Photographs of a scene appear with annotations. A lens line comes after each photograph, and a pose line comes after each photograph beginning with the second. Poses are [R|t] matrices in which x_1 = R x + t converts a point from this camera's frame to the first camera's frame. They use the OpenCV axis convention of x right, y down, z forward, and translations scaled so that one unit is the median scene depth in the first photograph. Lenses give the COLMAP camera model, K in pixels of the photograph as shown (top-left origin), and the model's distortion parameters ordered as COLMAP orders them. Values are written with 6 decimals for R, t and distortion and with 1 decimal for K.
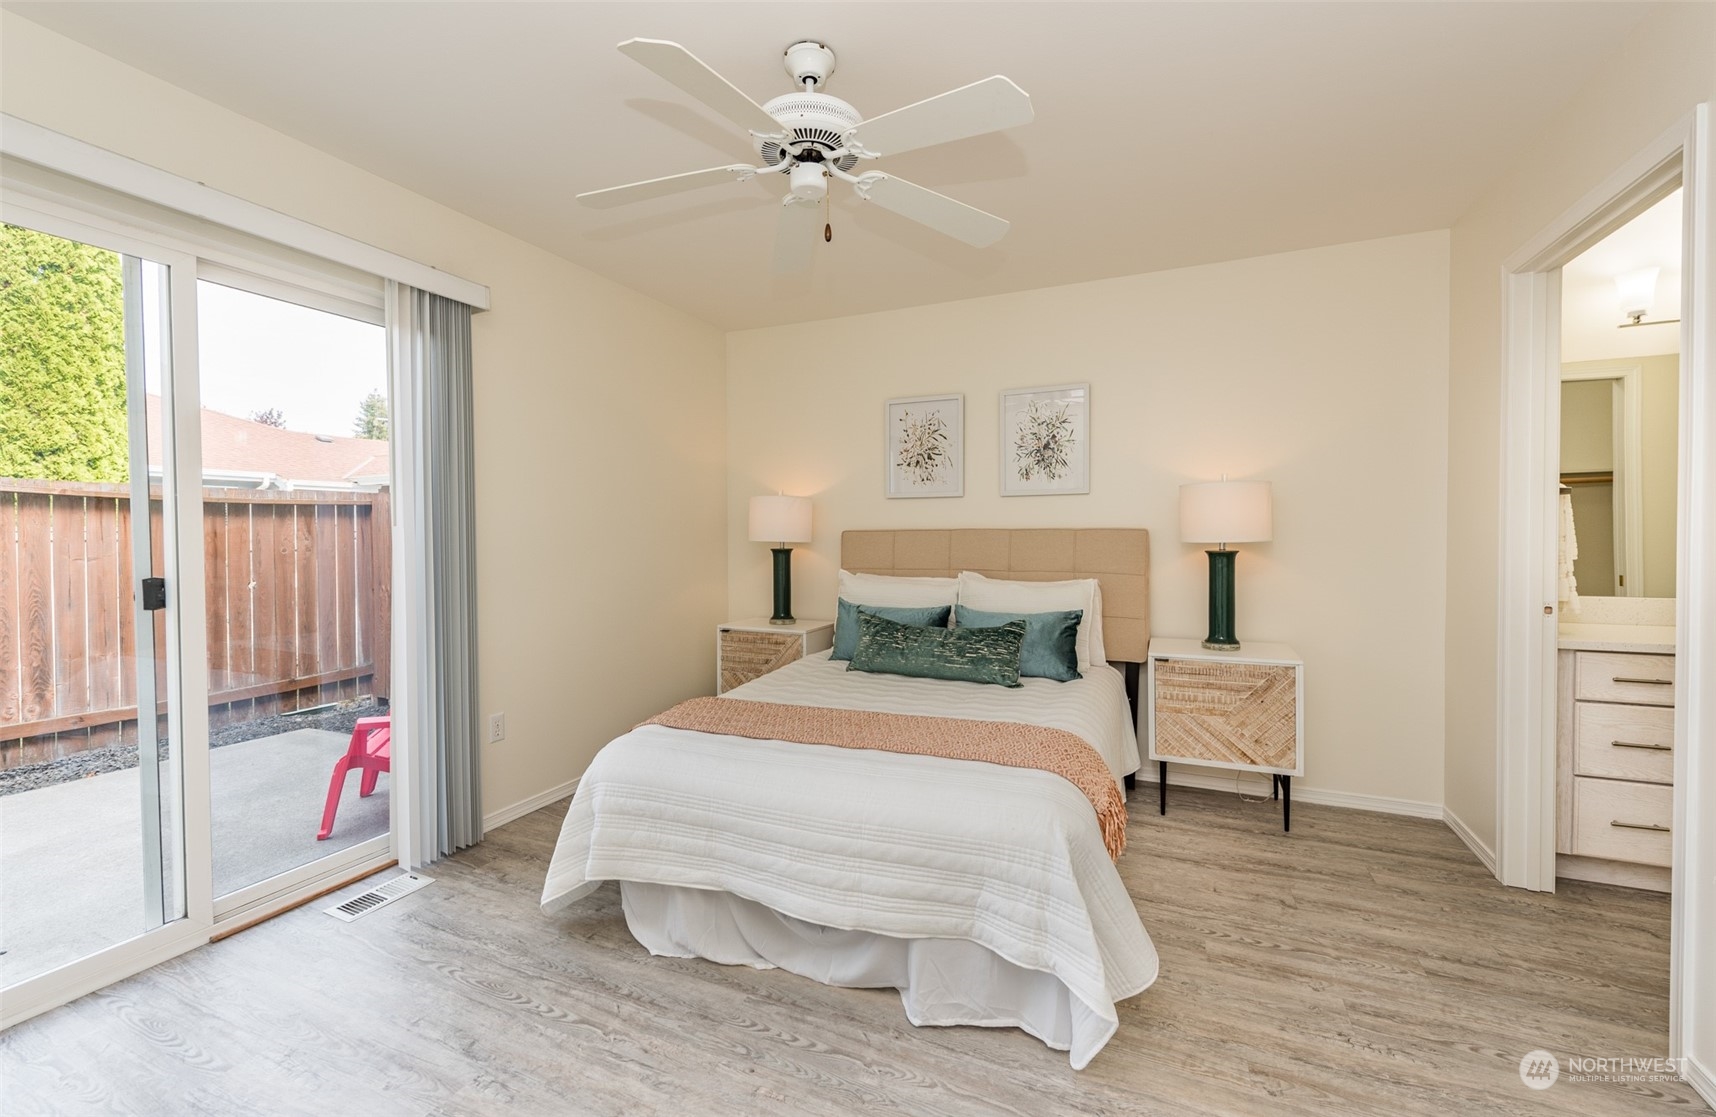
lens RADIAL K [[707.1, 0, 855.8], [0, 707.1, 543.7], [0, 0, 1]] dist [0.004815, -0.000131]
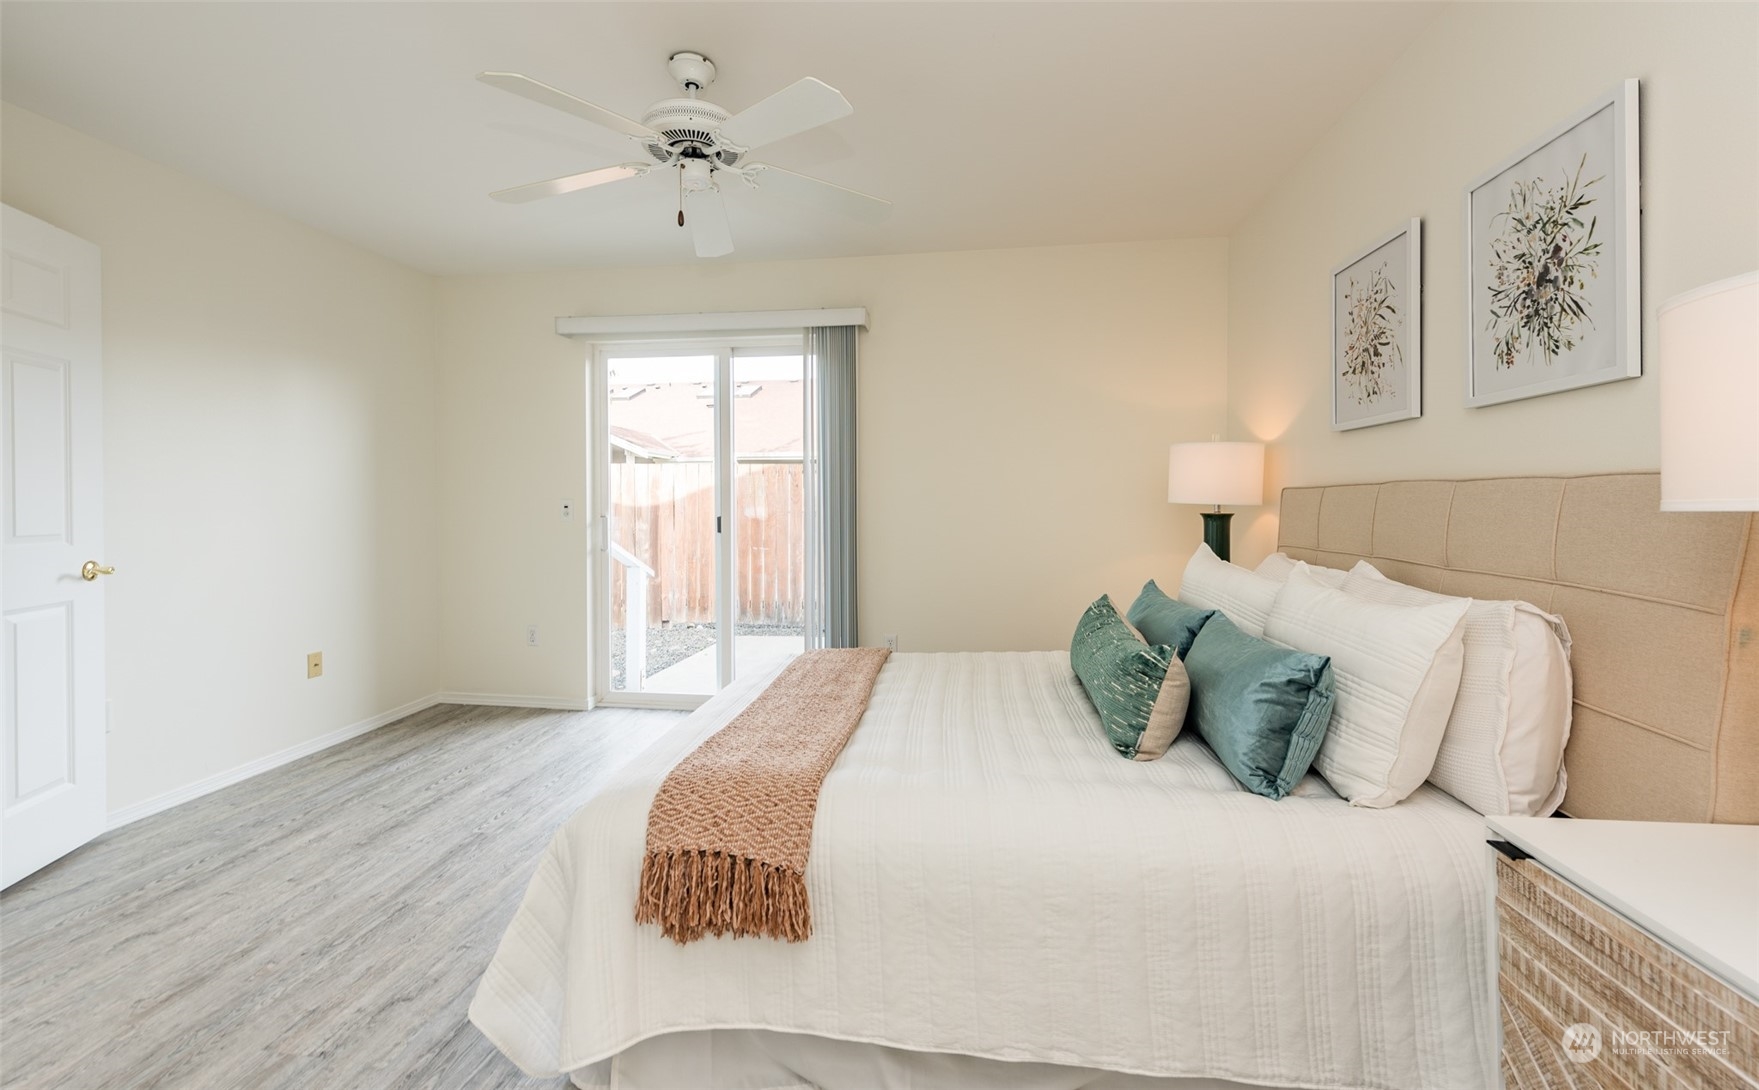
lens RADIAL K [[709.0, 0, 871.6], [0, 709.0, 503.2], [0, 0, 1]] dist [0.016485, 0.000154]
pose [[0.266313, 0.005361, -0.963872, 0.632463], [-0.011396, 0.999932, 0.002412, -0.001820], [0.963819, 0.010342, 0.266356, 0.558807]]
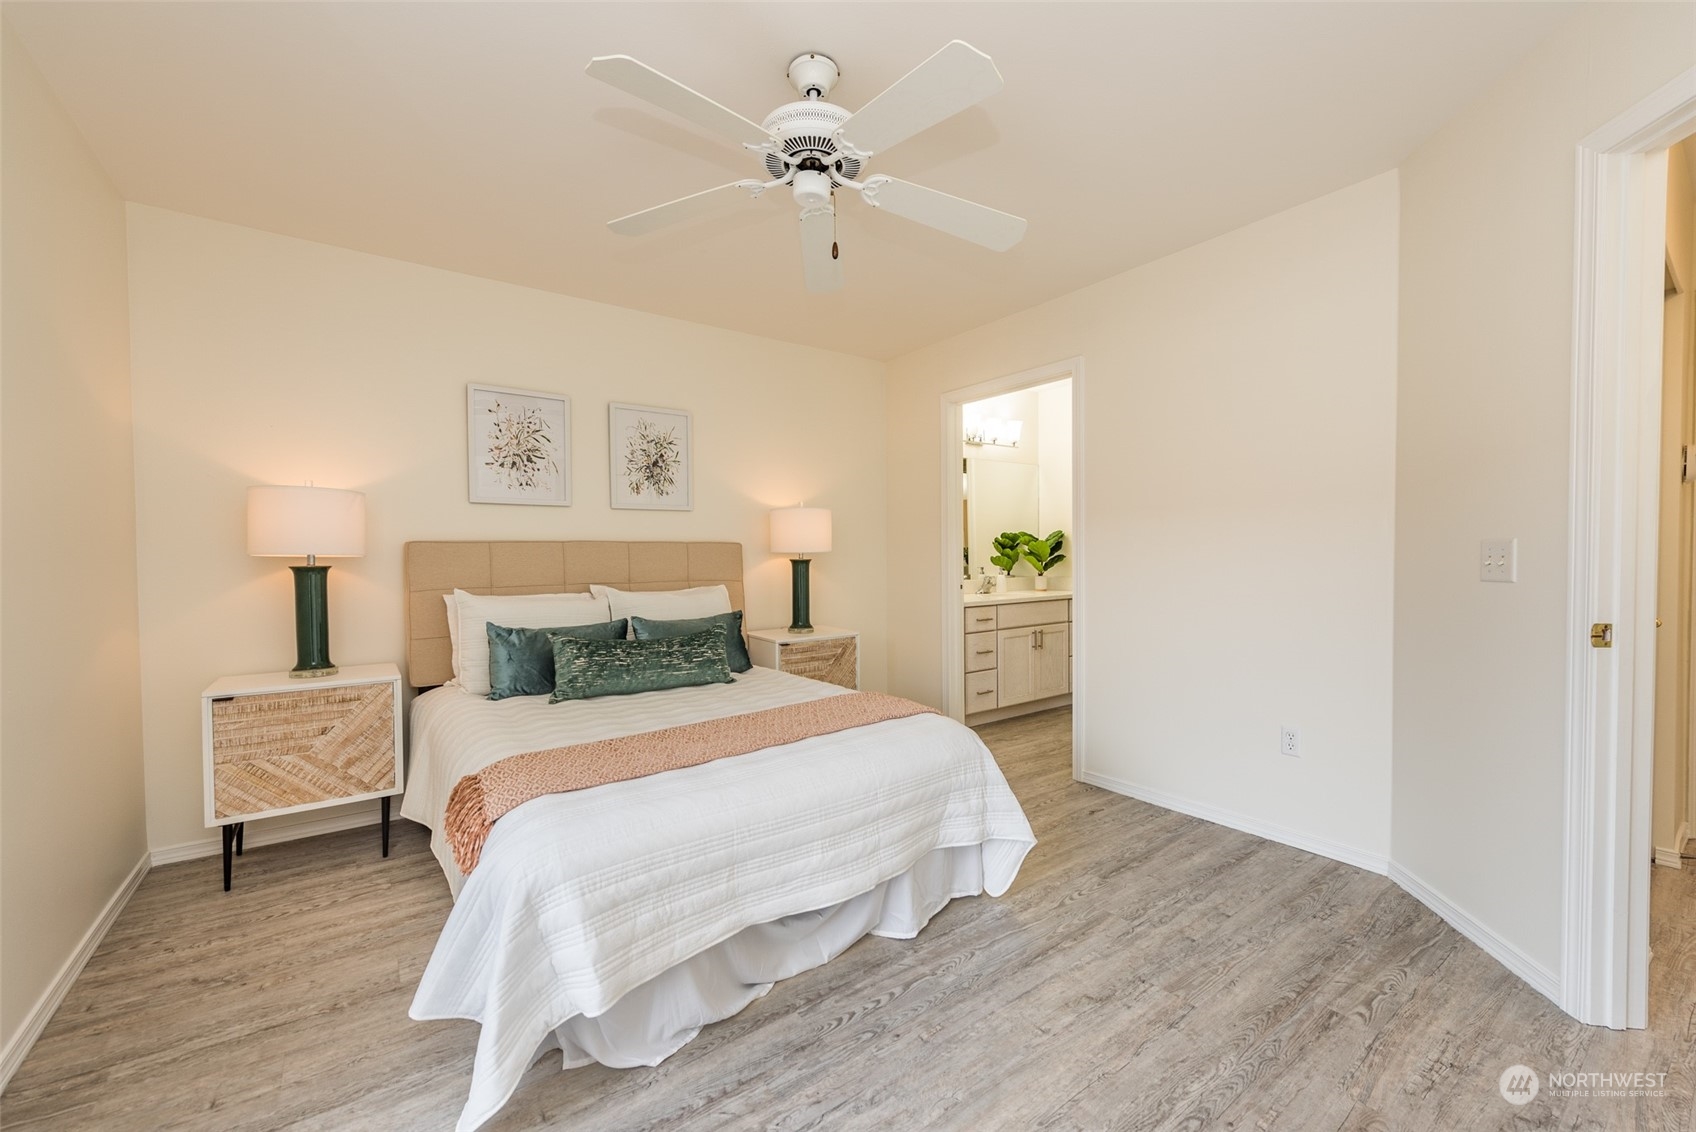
lens RADIAL K [[675.6, 0, 854.1], [0, 675.6, 570.3], [0, 0, 1]] dist [0.012363, -0.000443]
pose [[0.492625, -0.021201, 0.869983, -0.515232], [0.019487, 0.999721, 0.013328, 0.015397], [-0.870023, 0.010388, 0.492901, 0.268700]]
